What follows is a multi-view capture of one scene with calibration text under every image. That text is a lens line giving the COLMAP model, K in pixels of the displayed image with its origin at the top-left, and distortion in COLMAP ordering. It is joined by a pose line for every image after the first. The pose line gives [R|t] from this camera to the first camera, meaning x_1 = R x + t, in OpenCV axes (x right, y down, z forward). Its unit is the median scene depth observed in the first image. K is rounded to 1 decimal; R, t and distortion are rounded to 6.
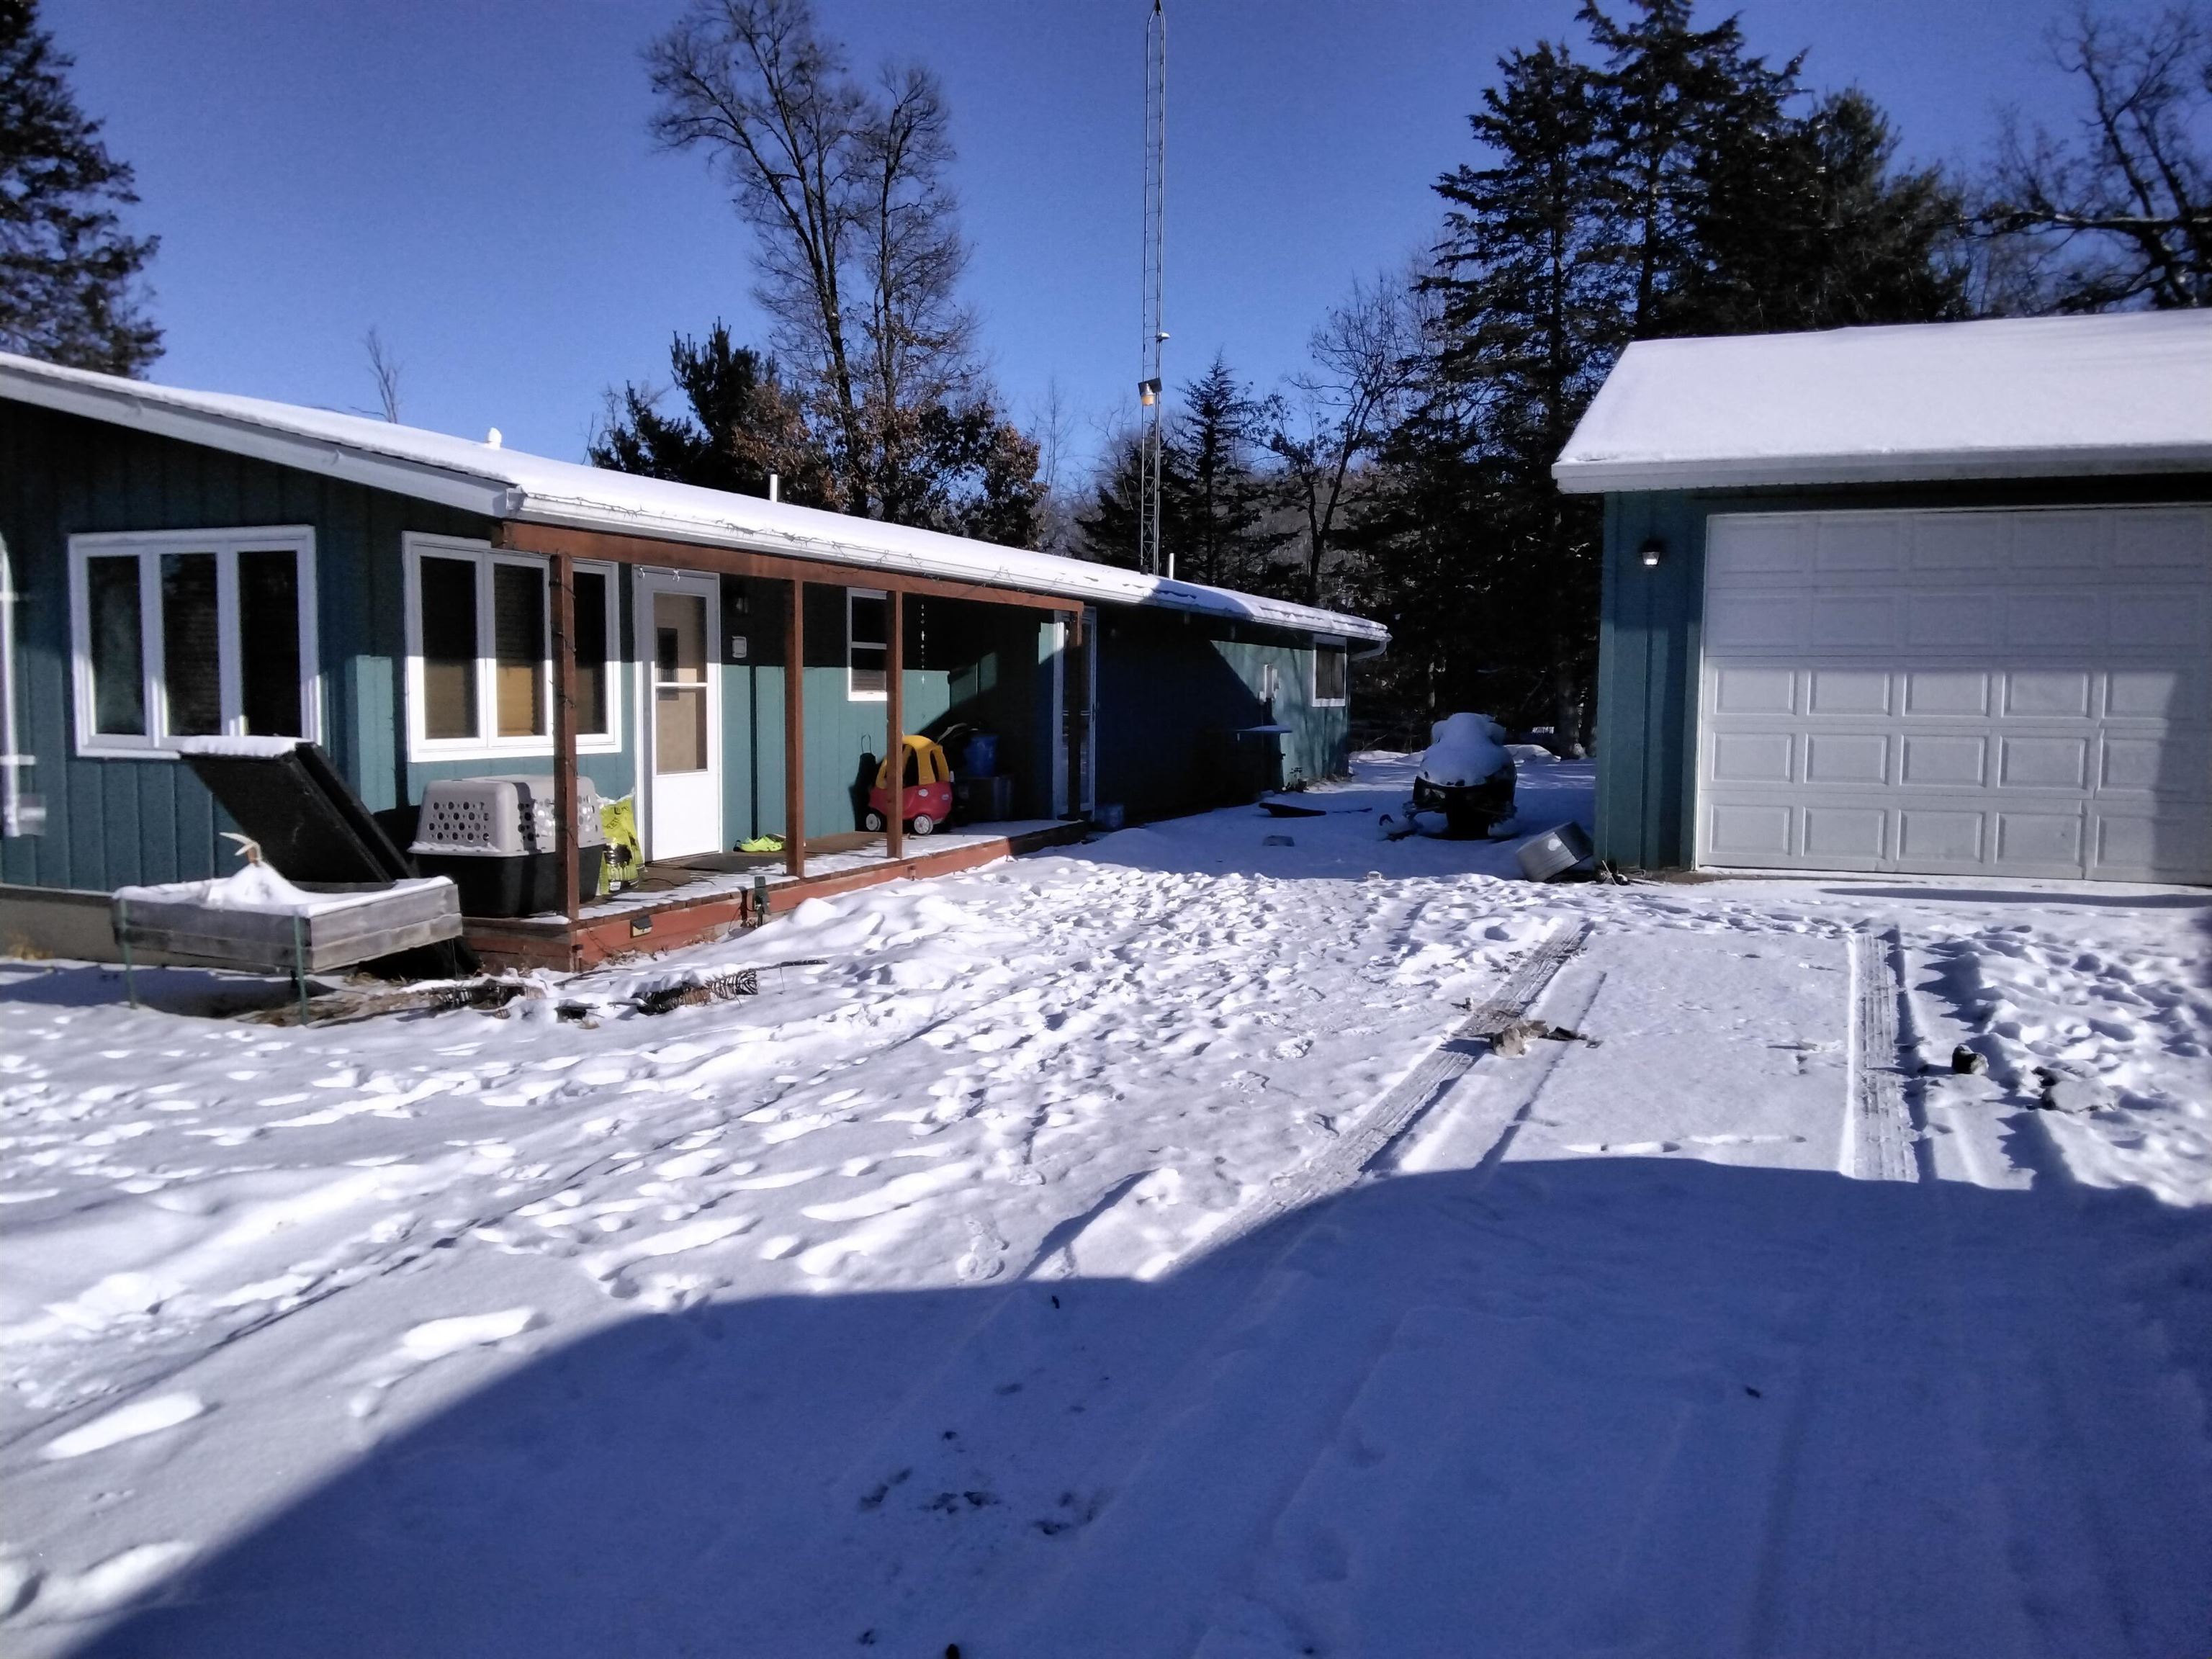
lens RADIAL K [[1699.5, 0, 1132.0], [0, 1699.5, 820.8], [0, 0, 1]] dist [0.069174, -0.128386]
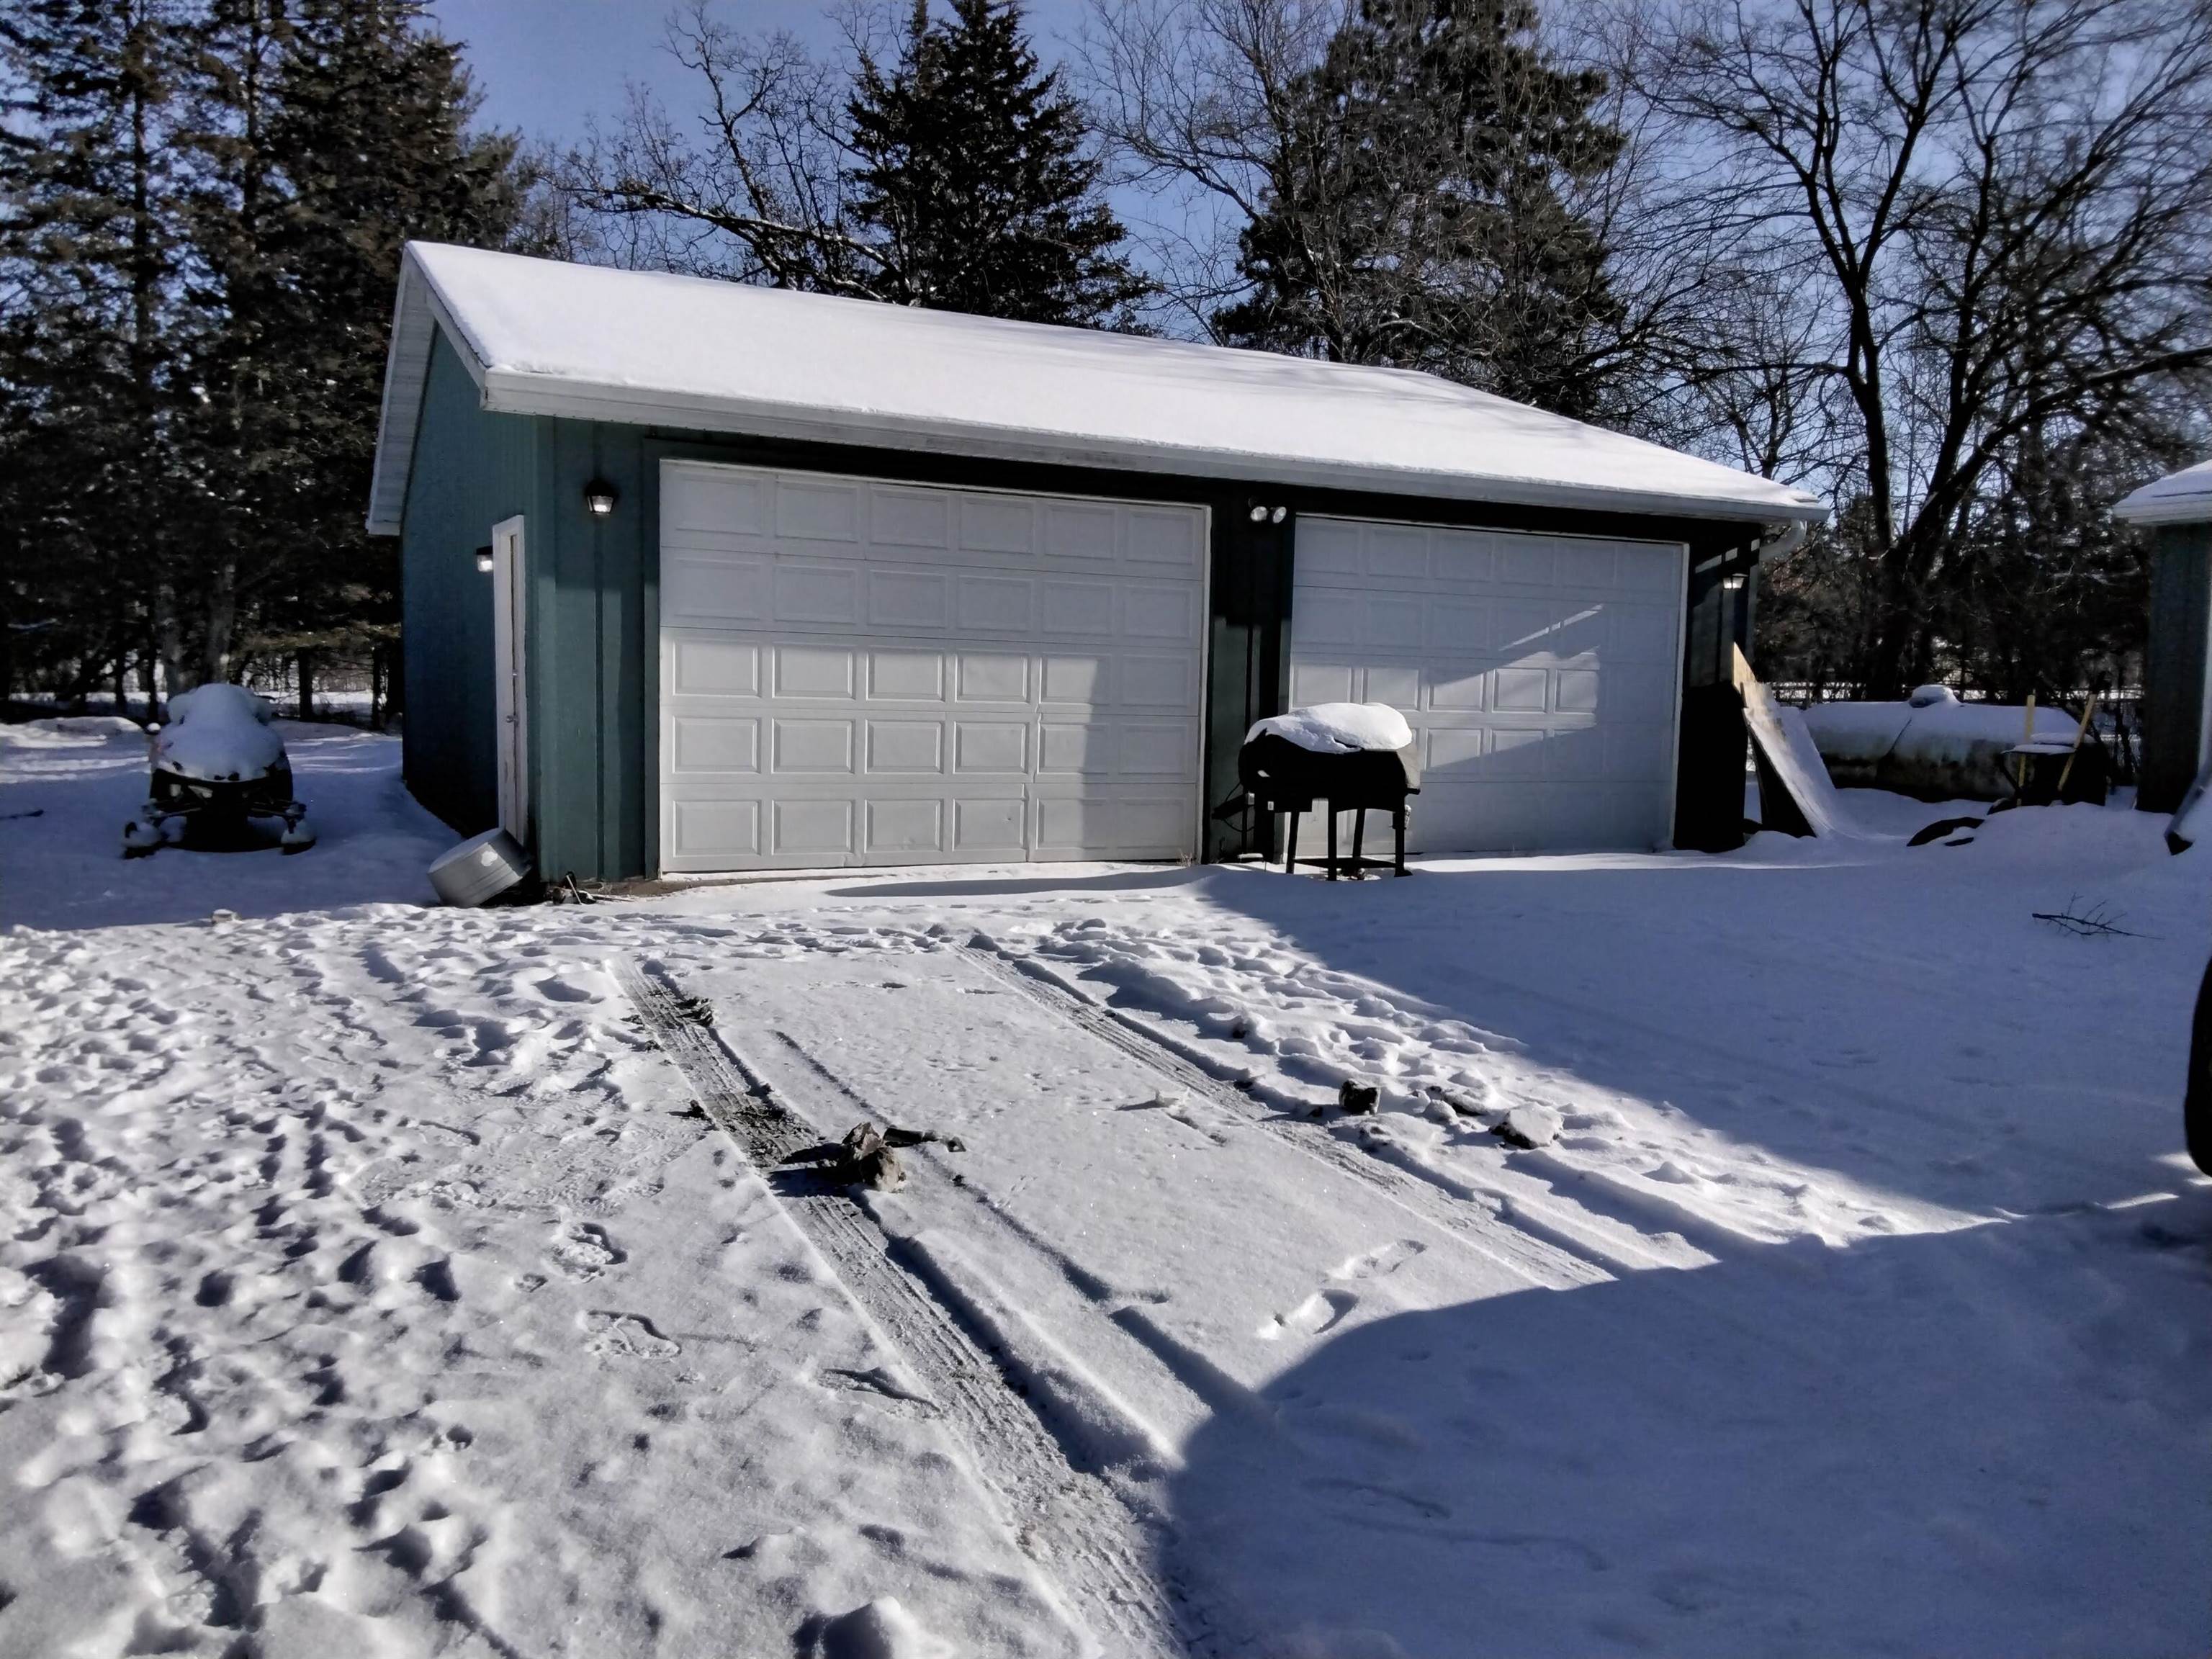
lens RADIAL K [[1699.5, 0, 1132.0], [0, 1699.5, 820.8], [0, 0, 1]] dist [0.069174, -0.128386]
pose [[0.683929, -0.045683, 0.728117, -0.054415], [0.031841, 0.998956, 0.032768, -0.008694], [-0.728854, 0.000773, 0.684669, 0.107917]]
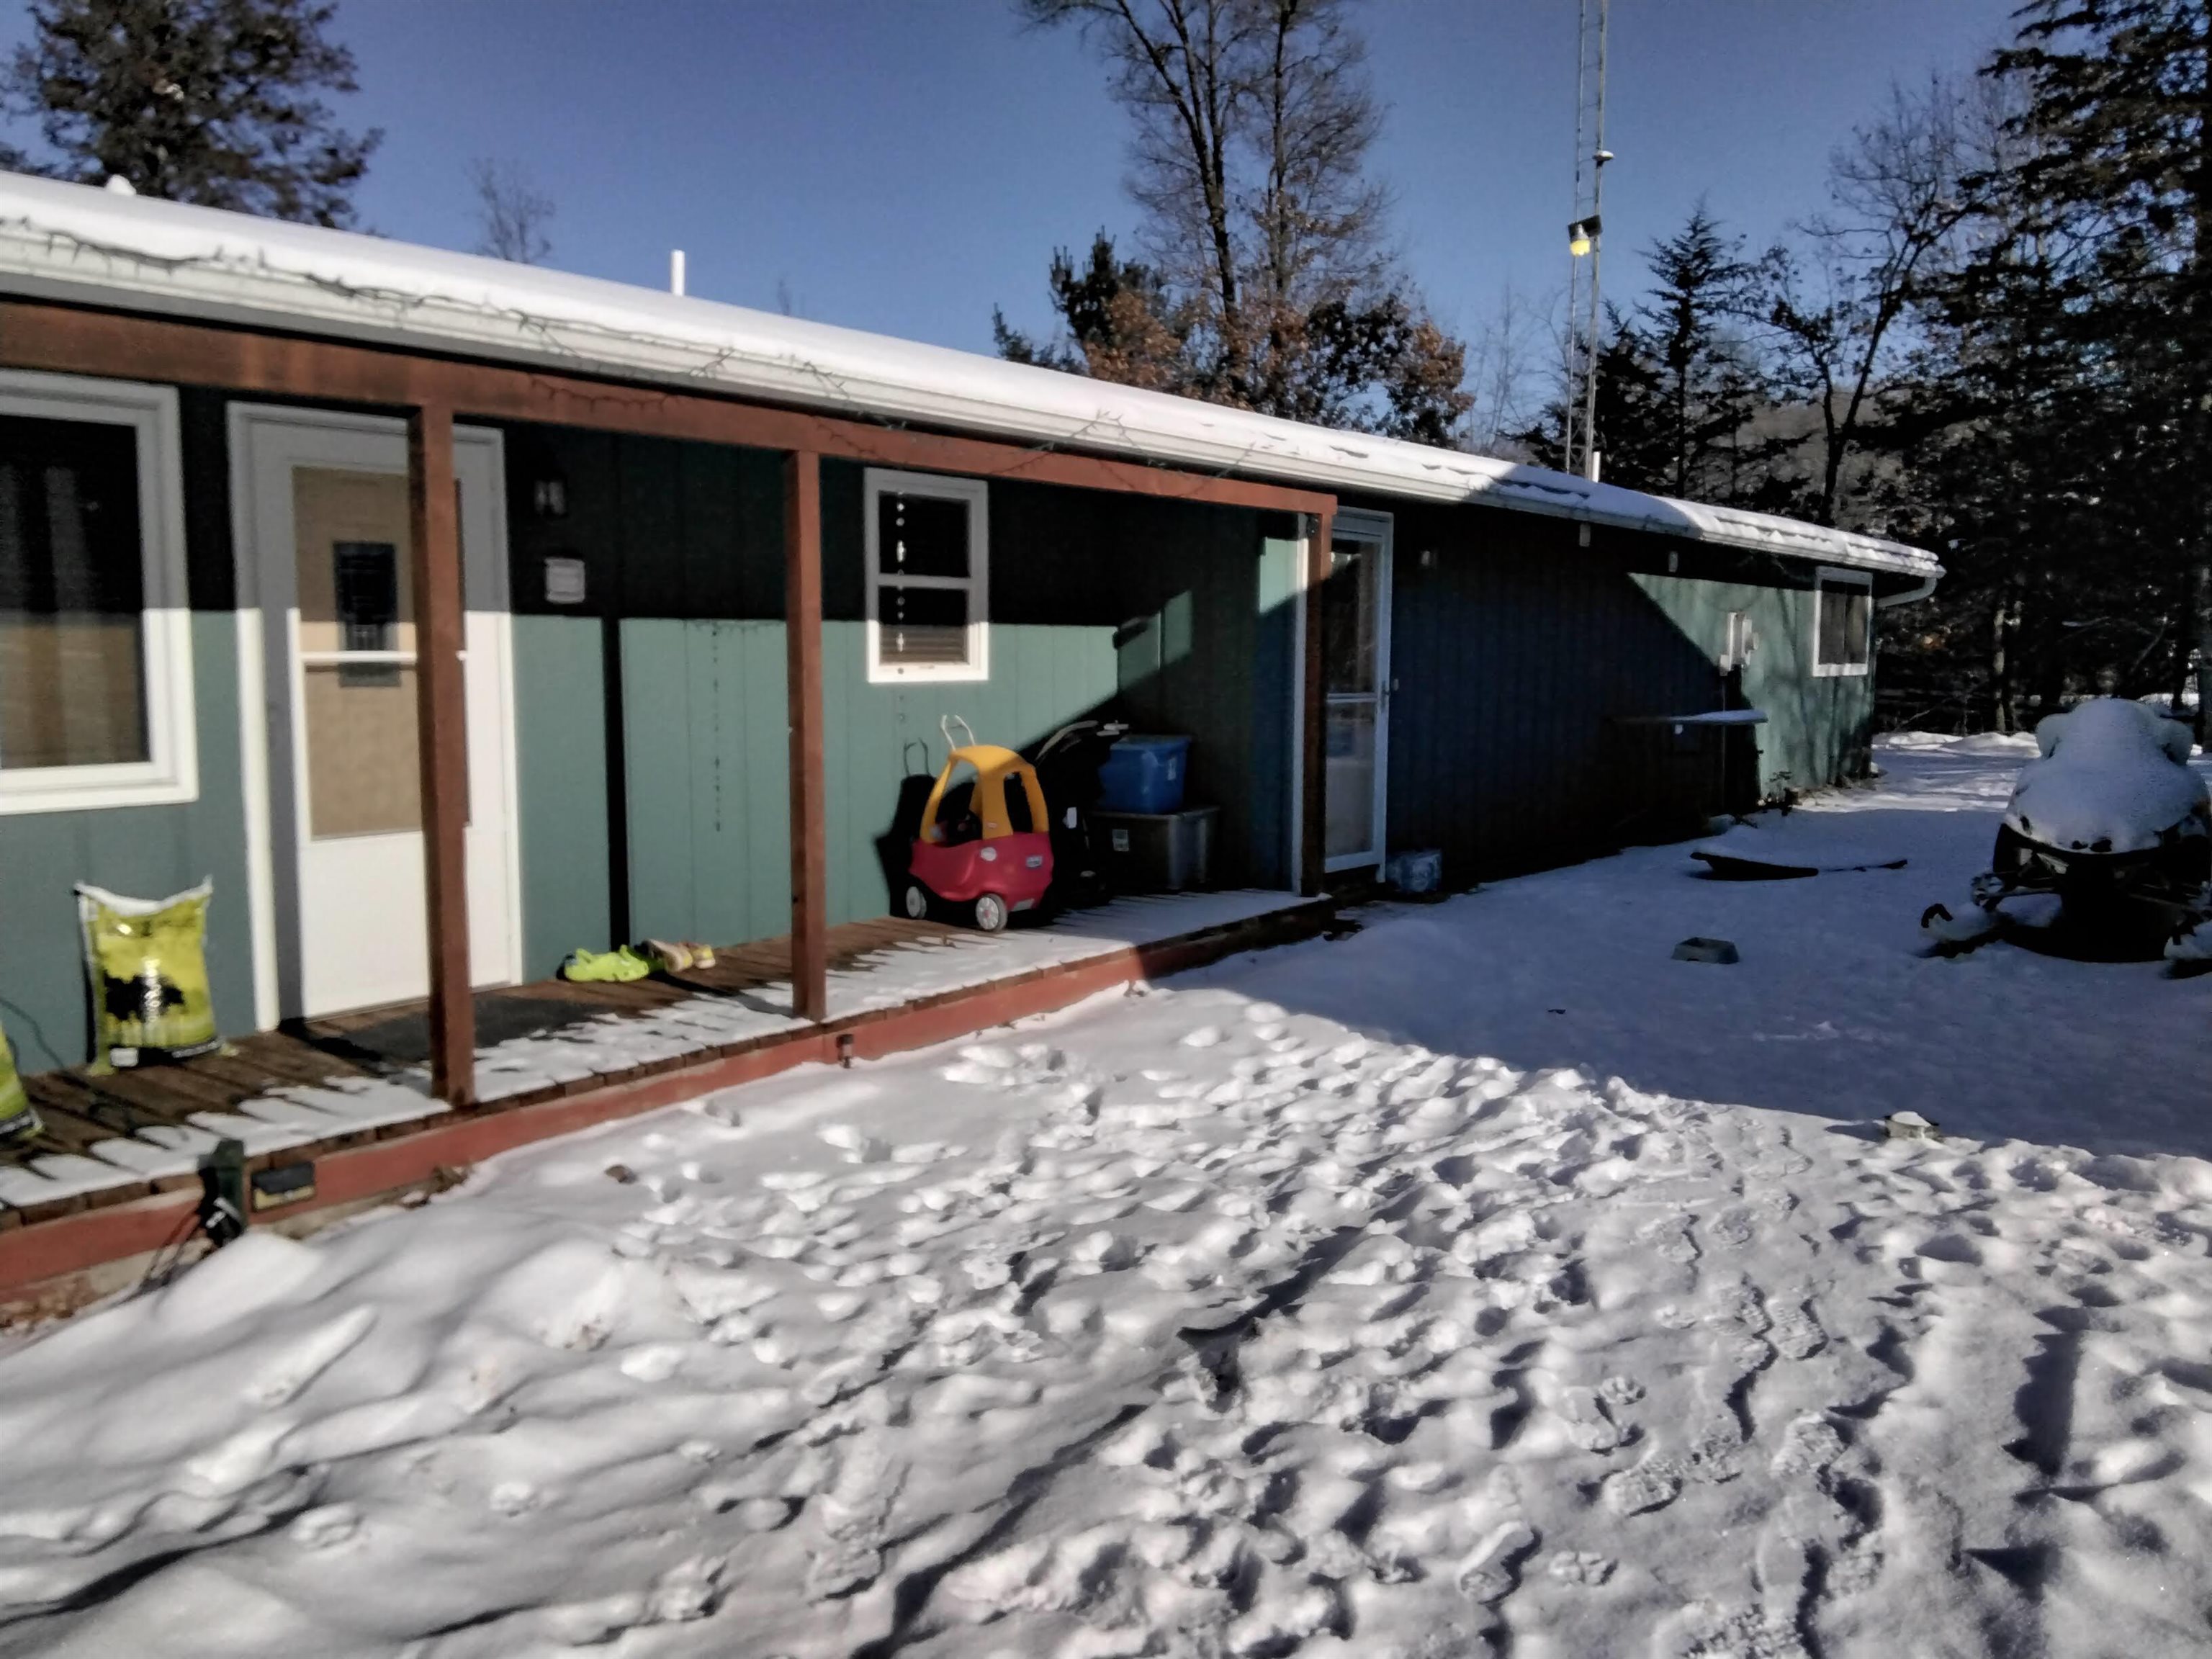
lens RADIAL K [[1757.3, 0, 1106.0], [0, 1757.3, 829.5], [0, 0, 1]] dist [0.053706, -0.126070]
pose [[0.959409, 0.021128, -0.281226, 0.036276], [-0.014580, 0.999572, 0.025355, -0.020747], [0.281641, -0.020226, 0.959307, 0.258133]]
